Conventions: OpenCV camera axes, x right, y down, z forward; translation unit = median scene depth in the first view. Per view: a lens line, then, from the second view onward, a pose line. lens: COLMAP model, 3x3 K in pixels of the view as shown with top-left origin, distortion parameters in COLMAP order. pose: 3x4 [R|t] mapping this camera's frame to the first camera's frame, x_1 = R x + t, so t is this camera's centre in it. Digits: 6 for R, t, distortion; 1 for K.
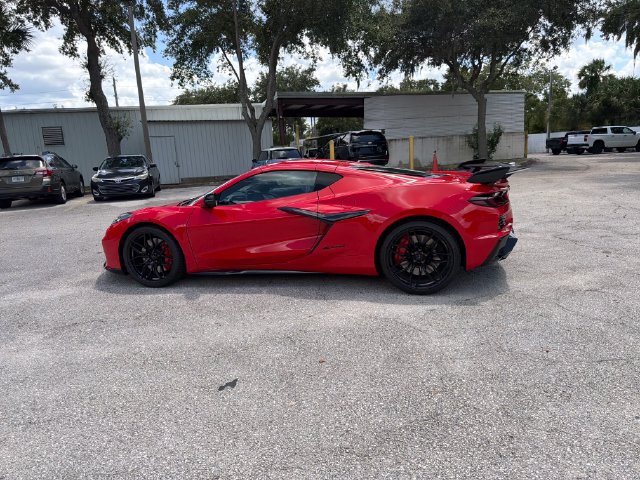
lens RADIAL K [[454.0, 0, 318.6], [0, 454.0, 253.3], [0, 0, 1]] dist [0.049615, -0.062572]
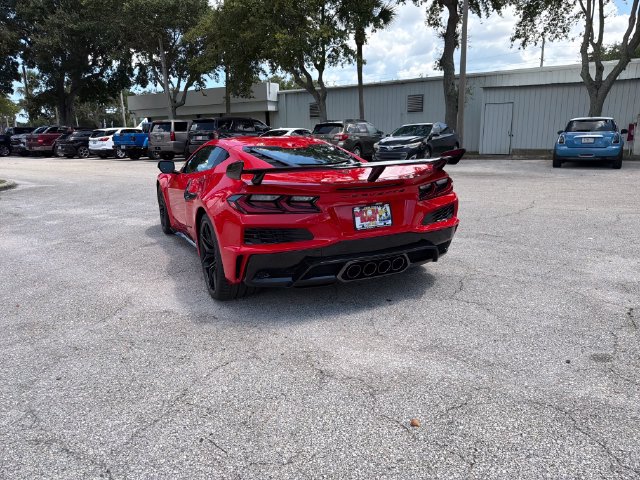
lens RADIAL K [[461.2, 0, 314.3], [0, 461.2, 240.7], [0, 0, 1]] dist [0.083533, -0.117884]
pose [[0.632126, 0.215278, -0.744360, 0.201696], [-0.184933, 0.974786, 0.124871, -0.033385], [0.752474, 0.058722, 0.655999, 0.113304]]
